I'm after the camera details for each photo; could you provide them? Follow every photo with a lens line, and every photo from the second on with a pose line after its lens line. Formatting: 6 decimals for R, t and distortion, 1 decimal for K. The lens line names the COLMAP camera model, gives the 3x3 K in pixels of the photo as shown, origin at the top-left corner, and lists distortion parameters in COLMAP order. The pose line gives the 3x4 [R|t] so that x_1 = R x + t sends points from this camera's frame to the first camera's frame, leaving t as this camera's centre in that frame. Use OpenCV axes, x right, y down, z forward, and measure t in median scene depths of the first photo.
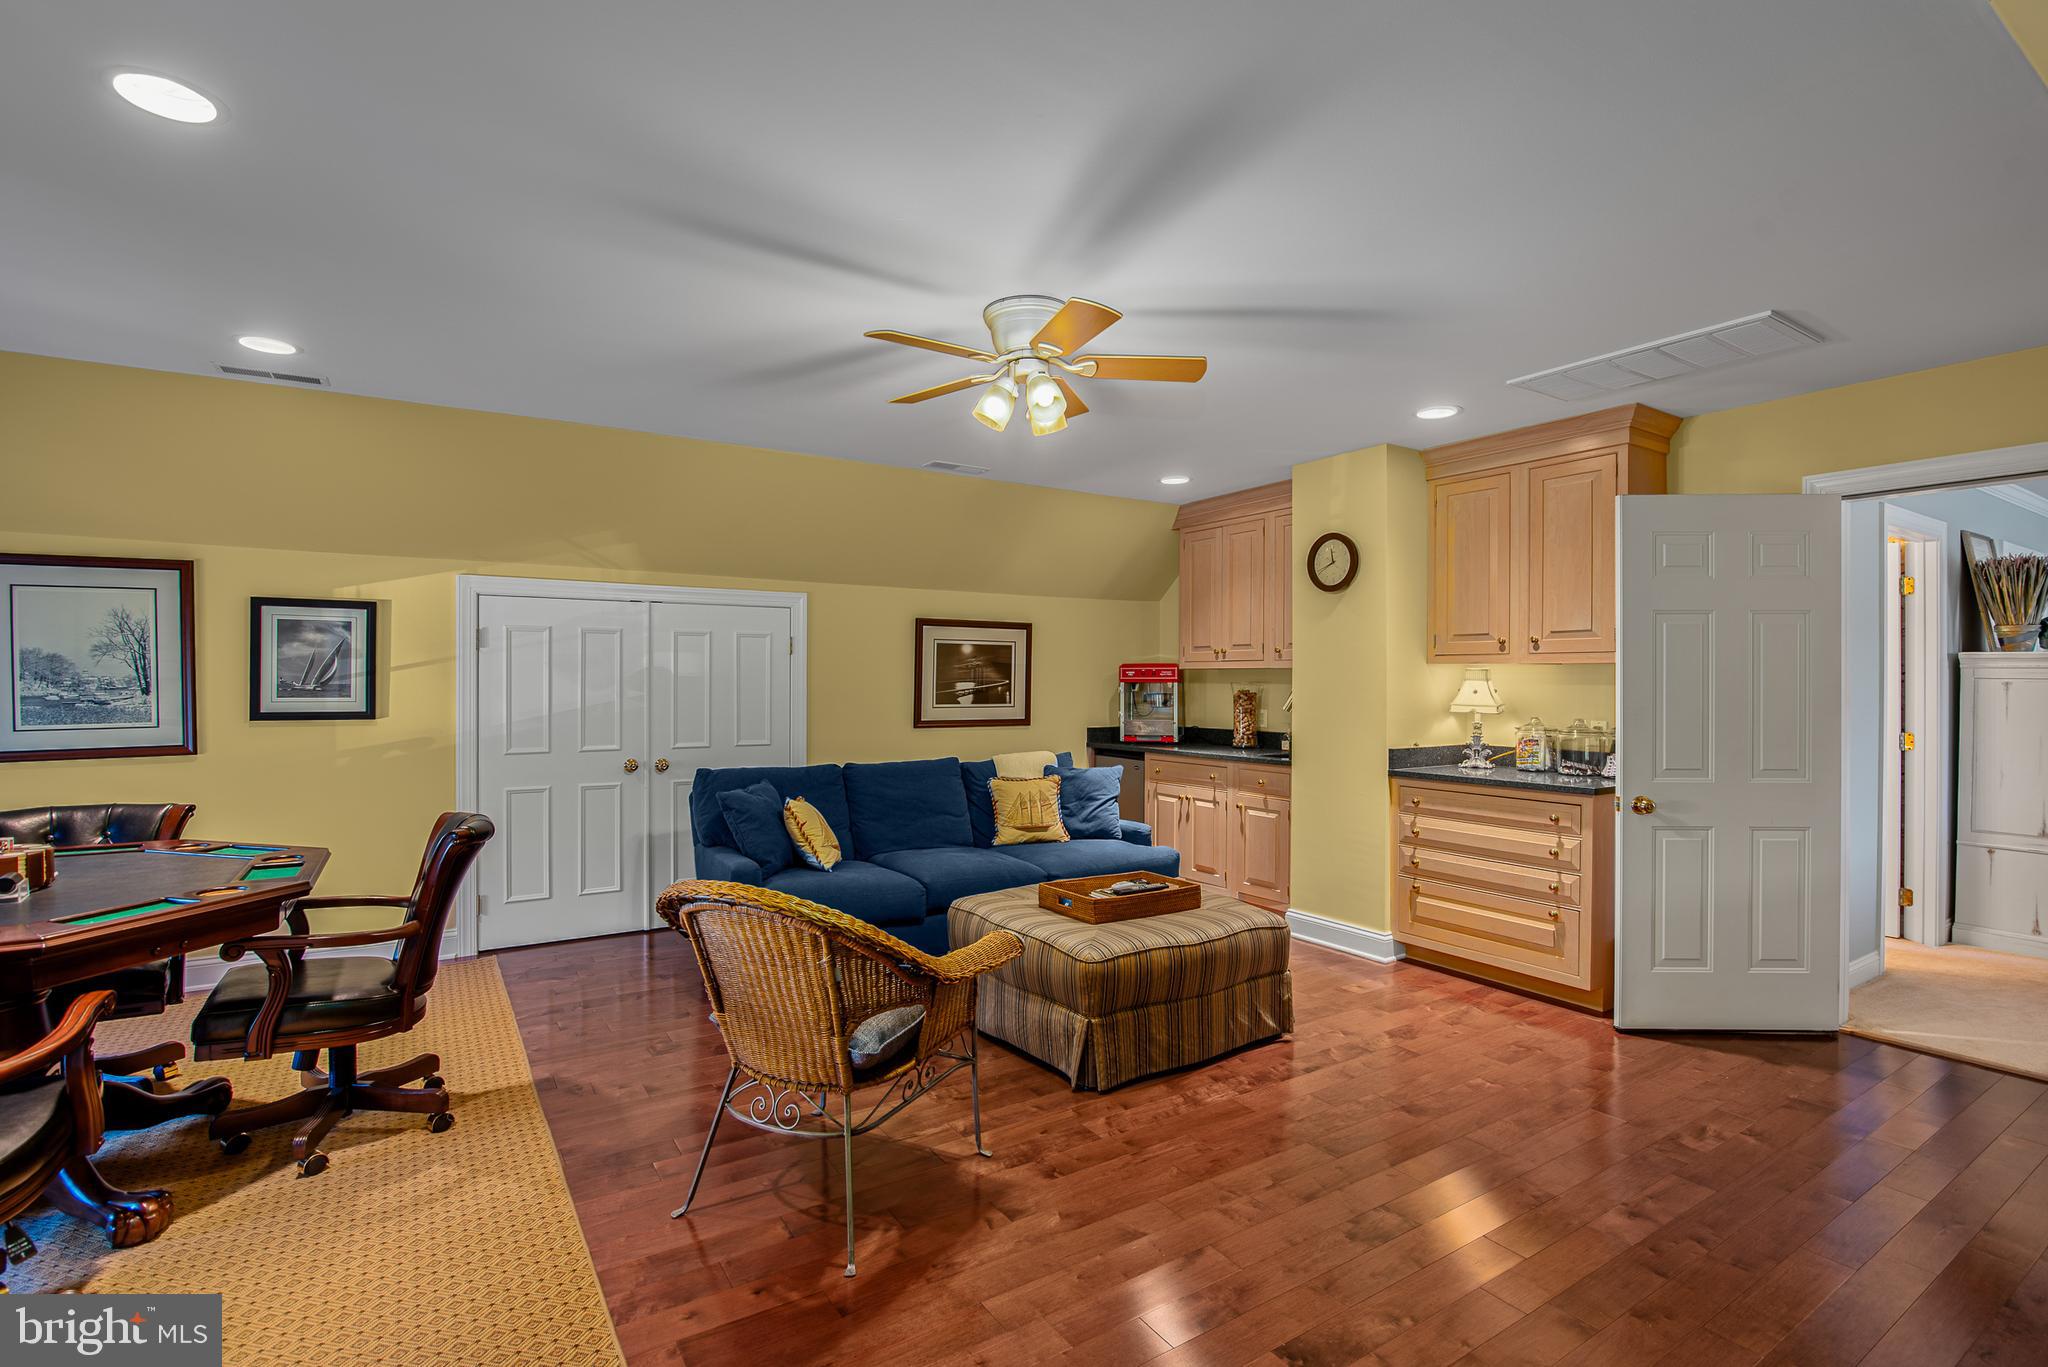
lens RADIAL K [[984.1, 0, 1027.4], [0, 984.1, 675.7], [0, 0, 1]] dist [-0.016574, -0.001736]
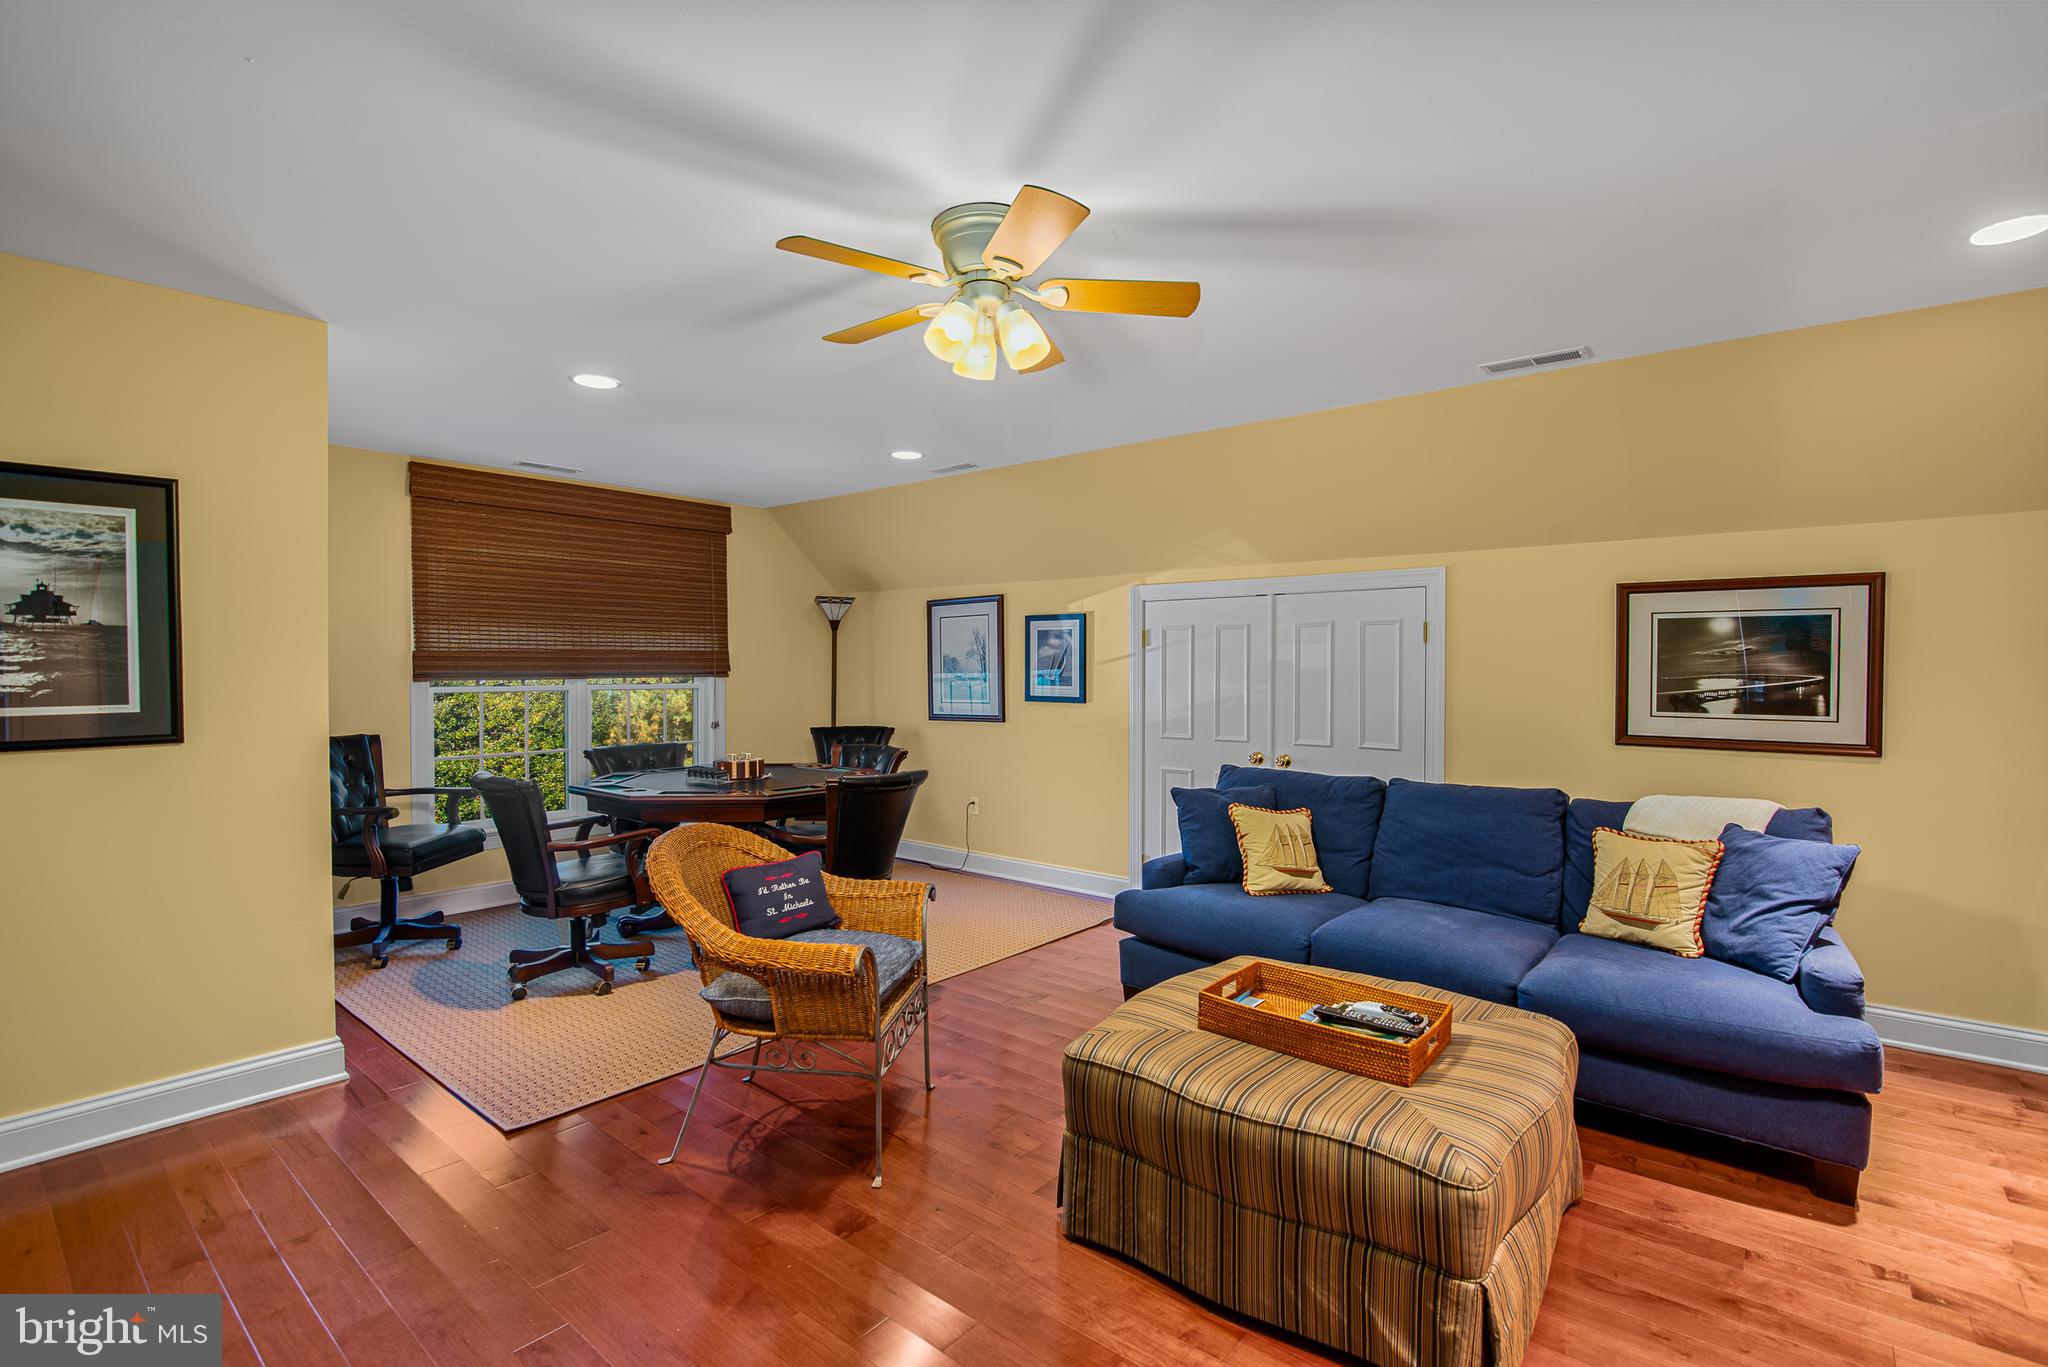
lens RADIAL K [[984.1, 0, 1027.4], [0, 984.1, 675.7], [0, 0, 1]] dist [-0.016574, -0.001736]
pose [[0.282287, 0.005893, -0.959312, 0.481368], [0.004780, 0.999960, 0.007550, -0.002268], [0.959318, -0.006716, 0.282247, 0.472989]]
